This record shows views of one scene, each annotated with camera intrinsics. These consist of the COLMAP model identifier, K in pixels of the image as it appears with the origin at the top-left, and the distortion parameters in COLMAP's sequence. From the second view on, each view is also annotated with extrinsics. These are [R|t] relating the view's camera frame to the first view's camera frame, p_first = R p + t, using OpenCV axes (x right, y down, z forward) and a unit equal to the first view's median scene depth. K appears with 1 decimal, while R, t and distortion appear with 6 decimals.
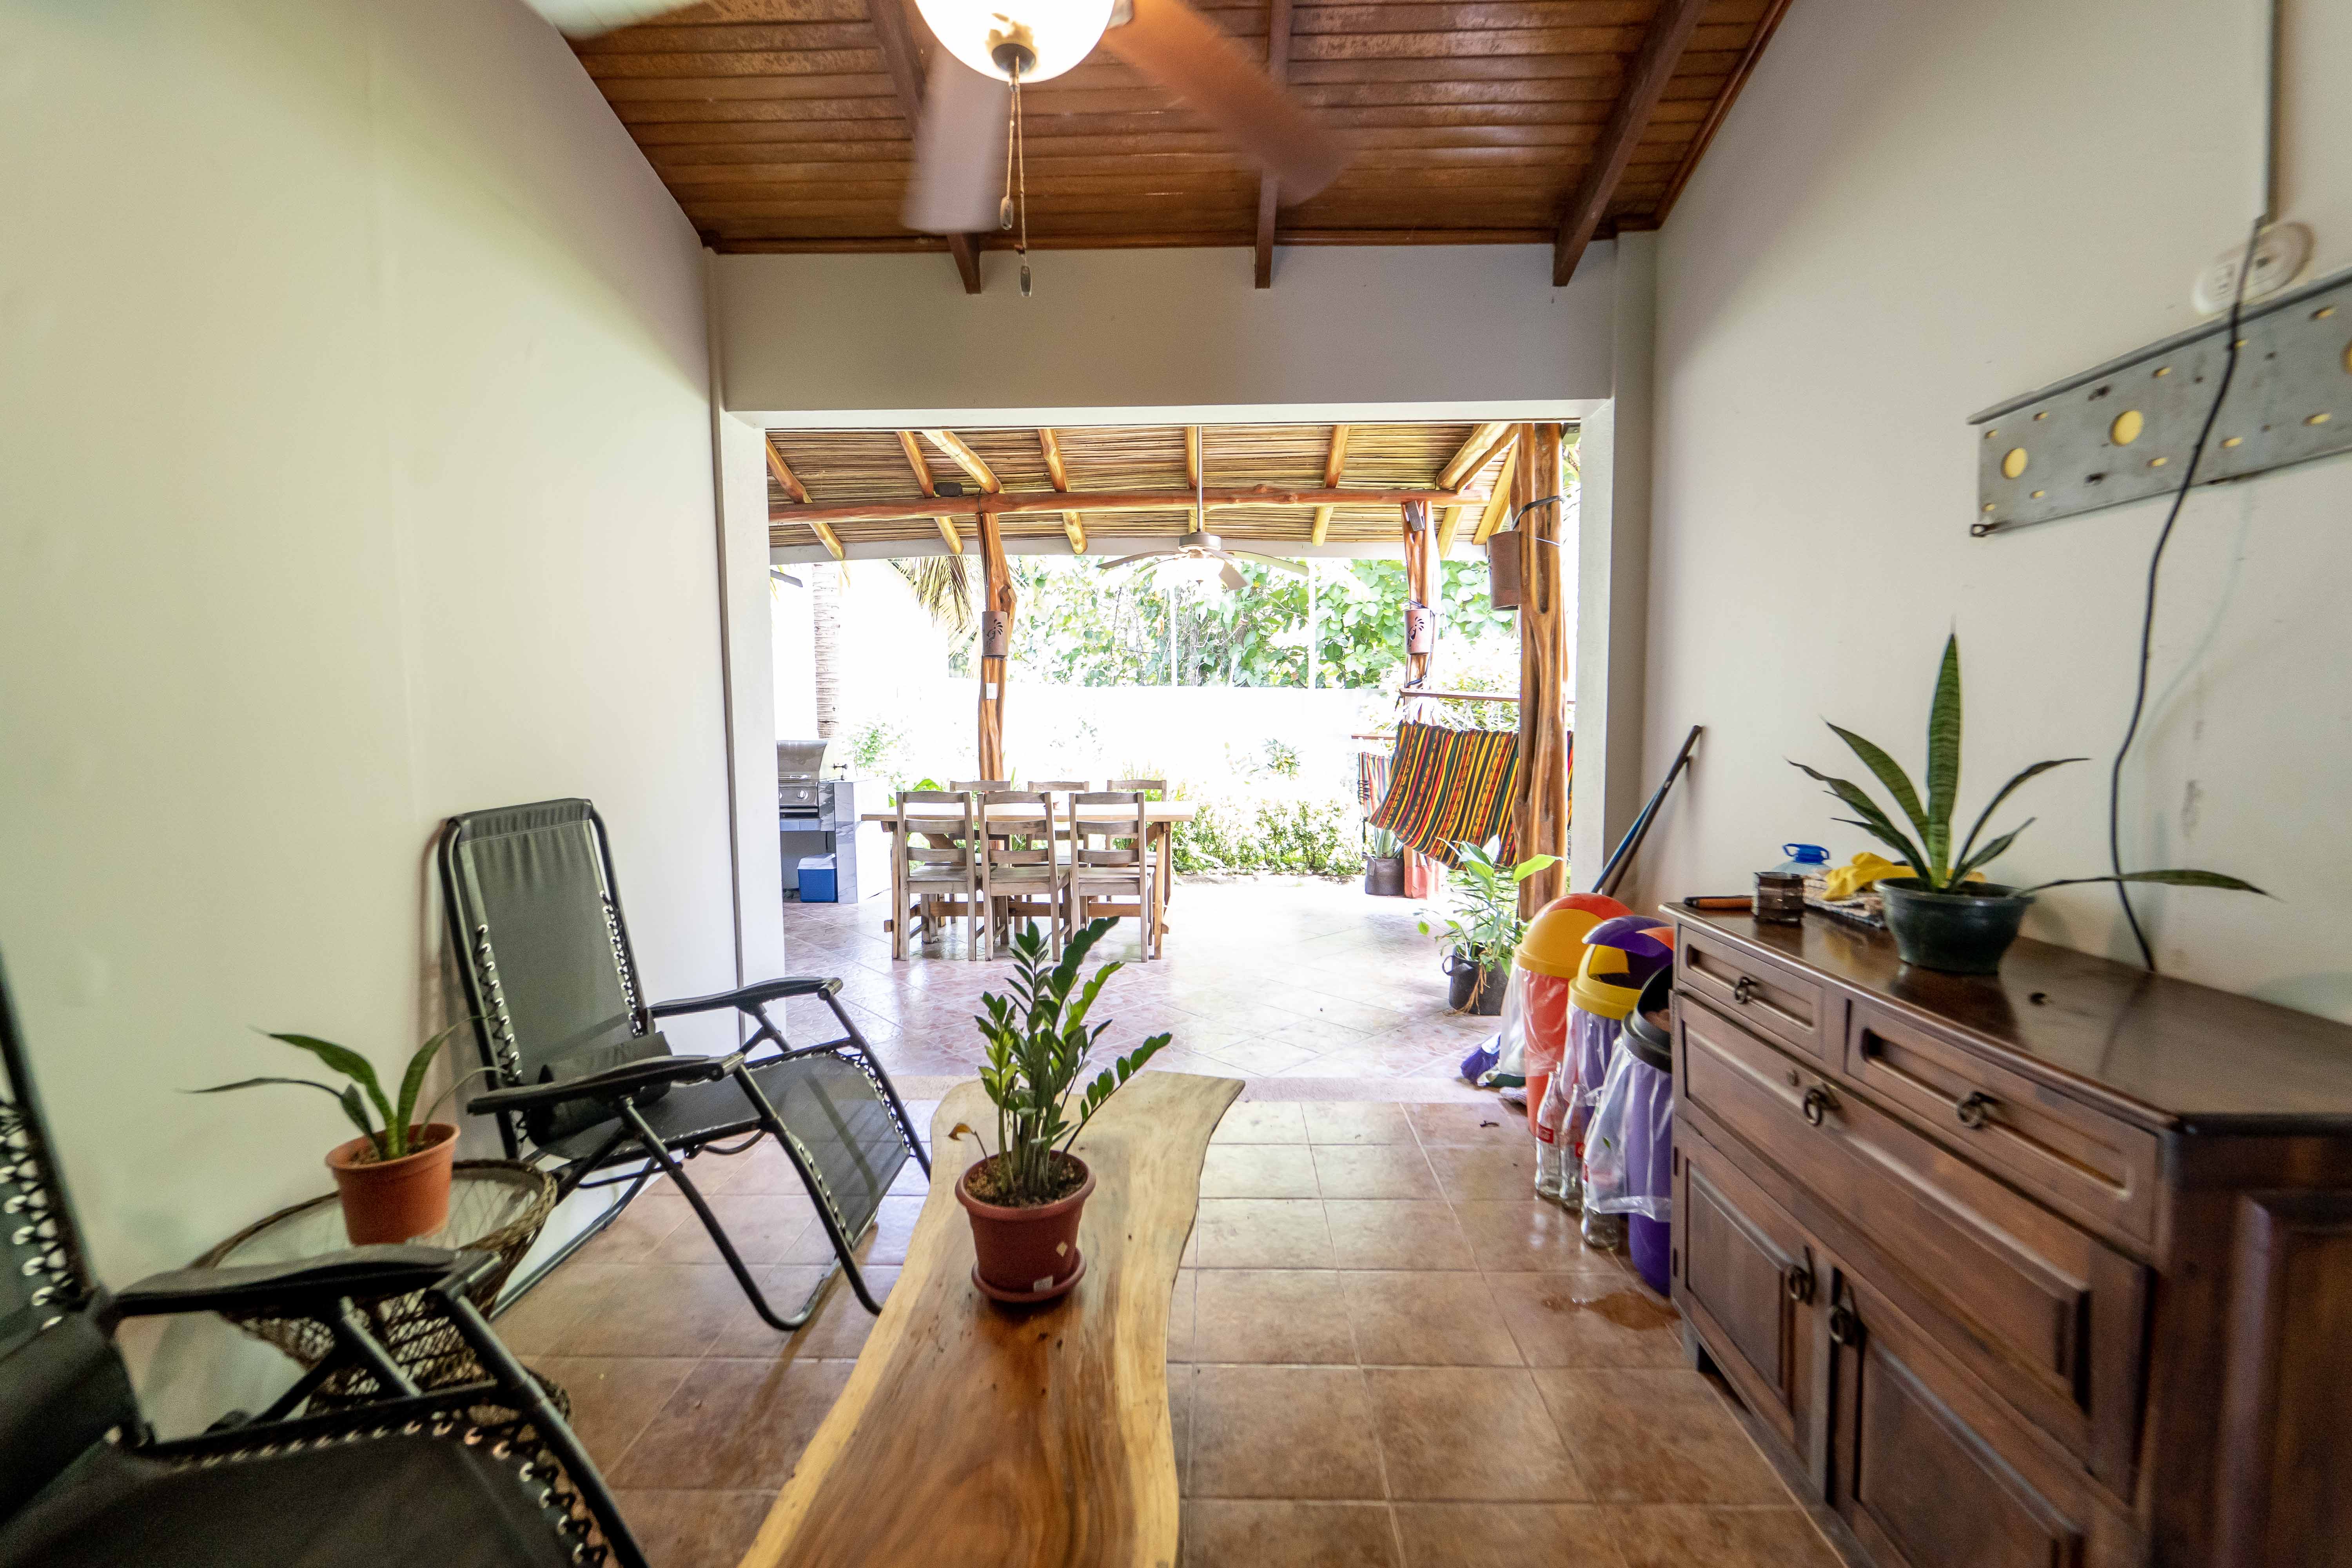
lens RADIAL K [[951.1, 0, 1190.1], [0, 951.1, 792.2], [0, 0, 1]] dist [0.010713, -0.005629]
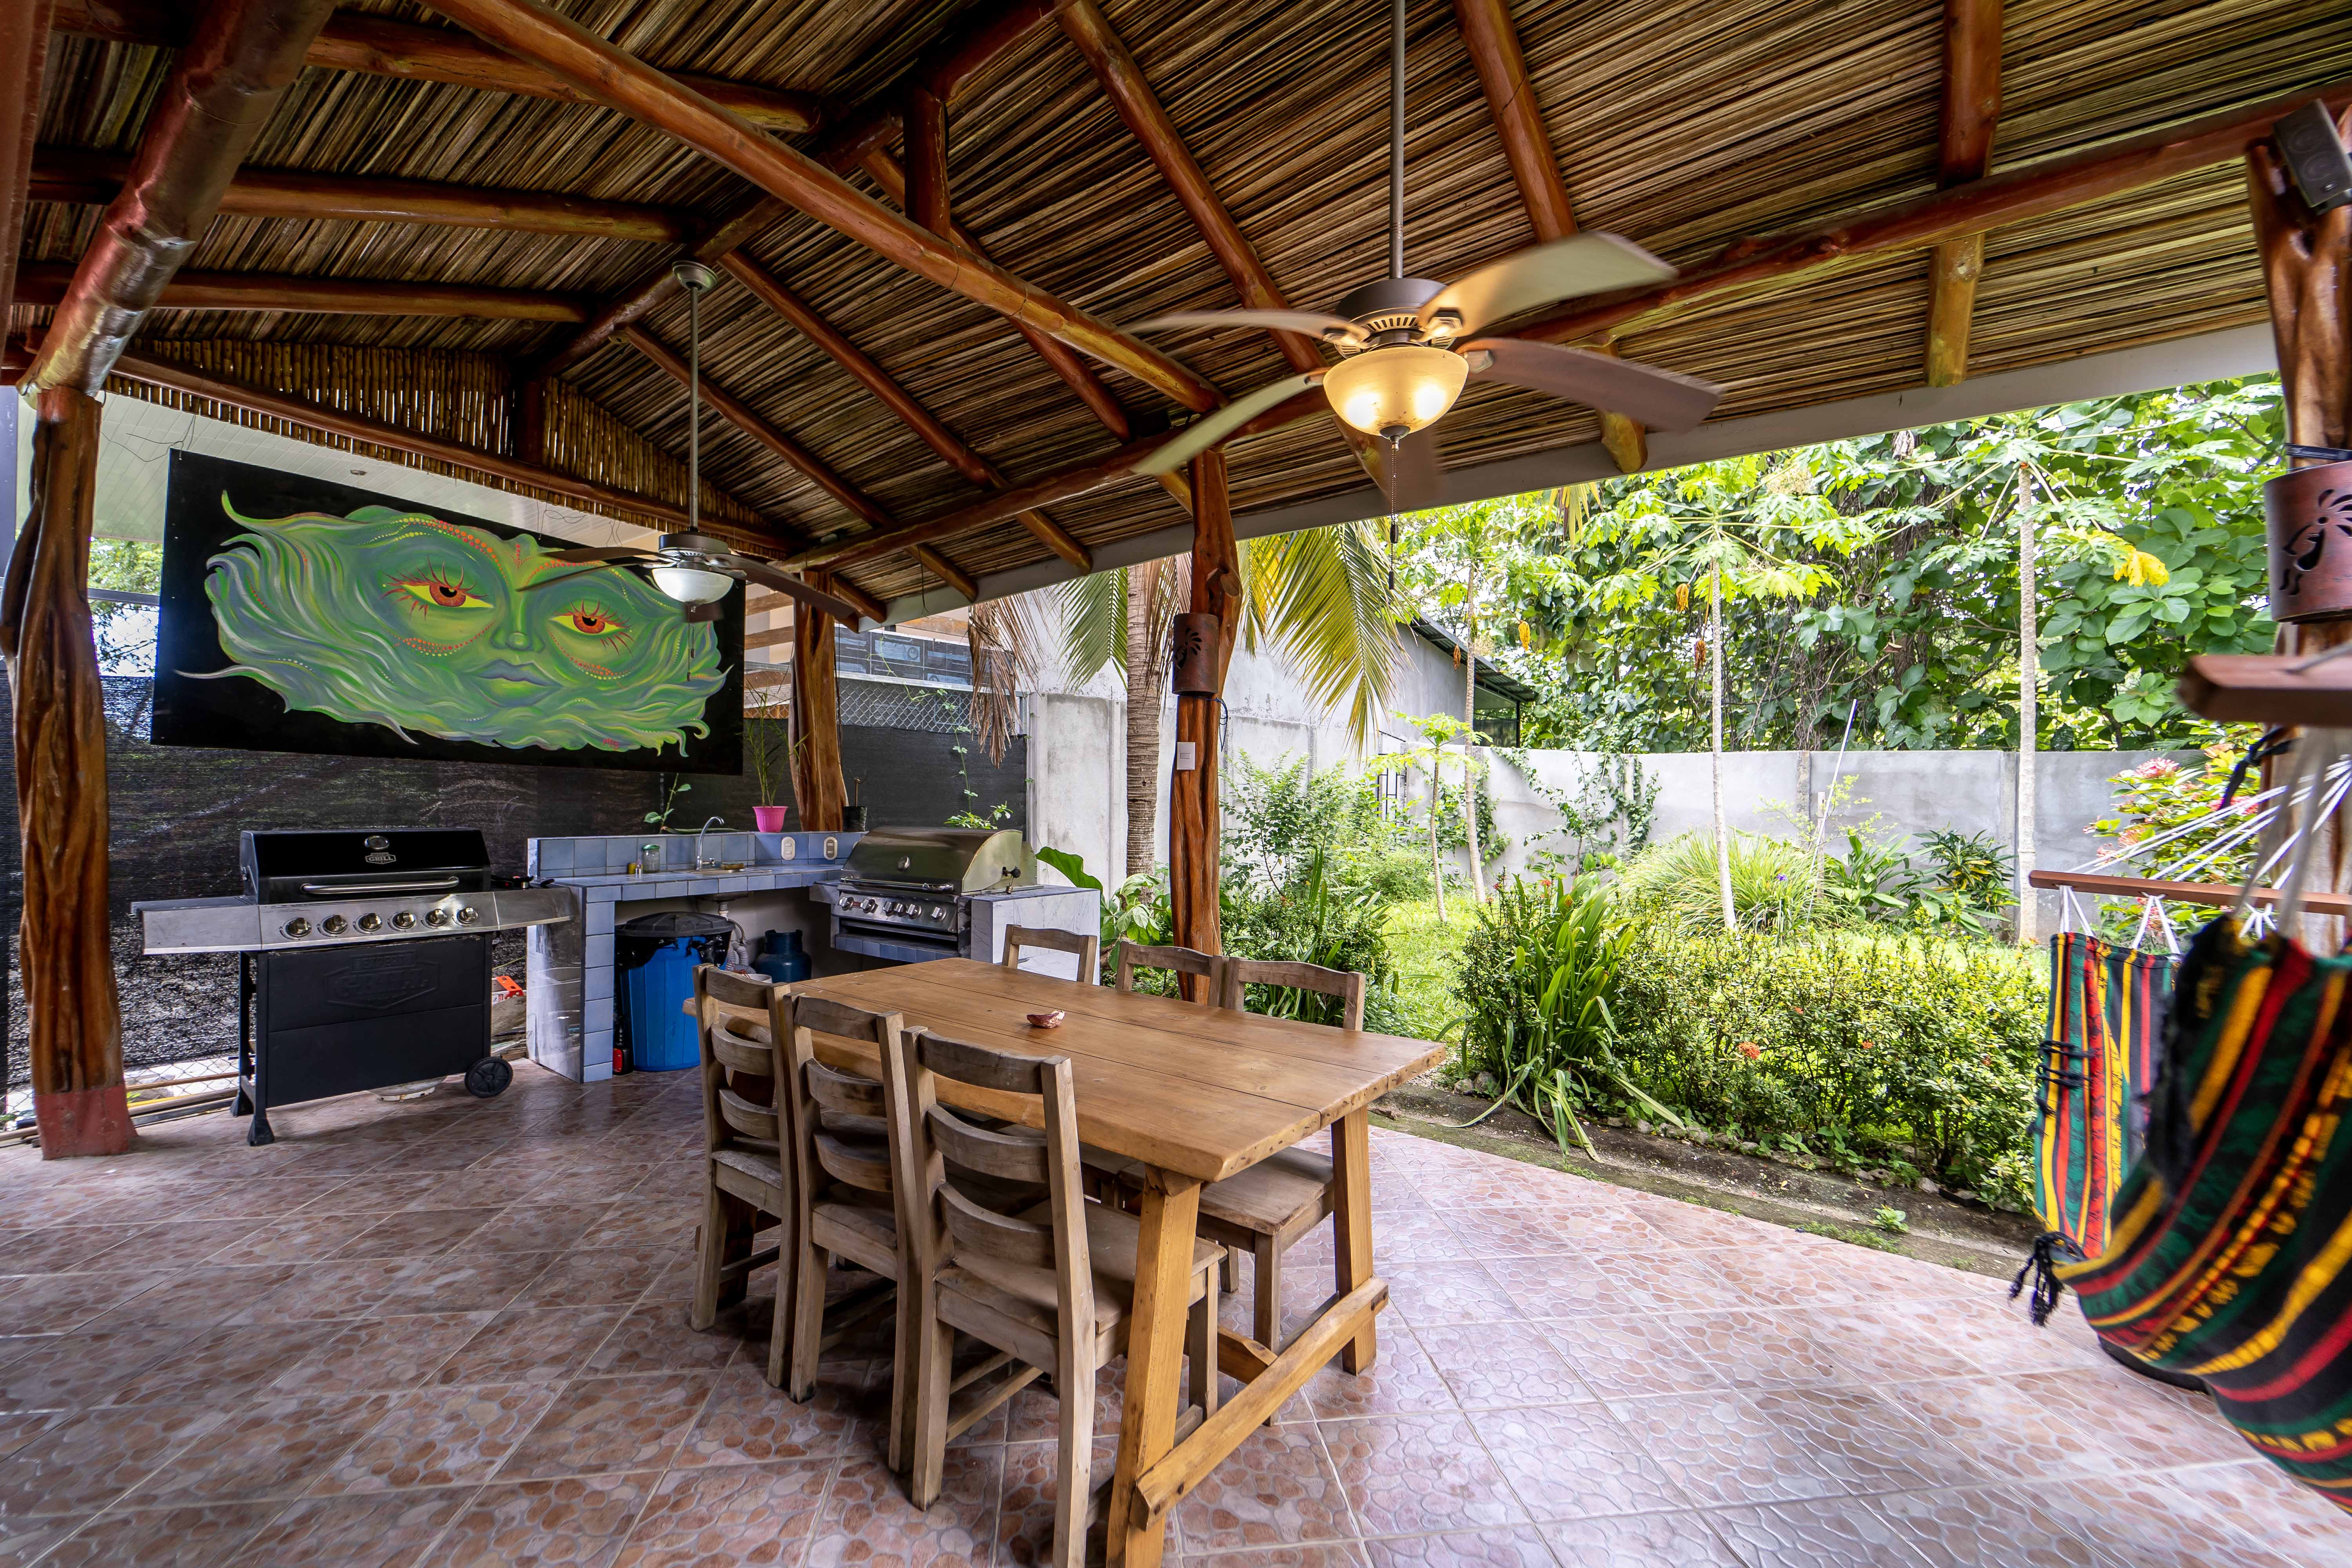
lens RADIAL K [[951.1, 0, 1190.1], [0, 951.1, 792.2], [0, 0, 1]] dist [0.010713, -0.005629]
pose [[0.811686, 0.014140, -0.583923, 0.046807], [-0.056577, 0.996909, -0.054505, -0.020762], [0.581348, 0.077278, 0.809977, 0.206620]]
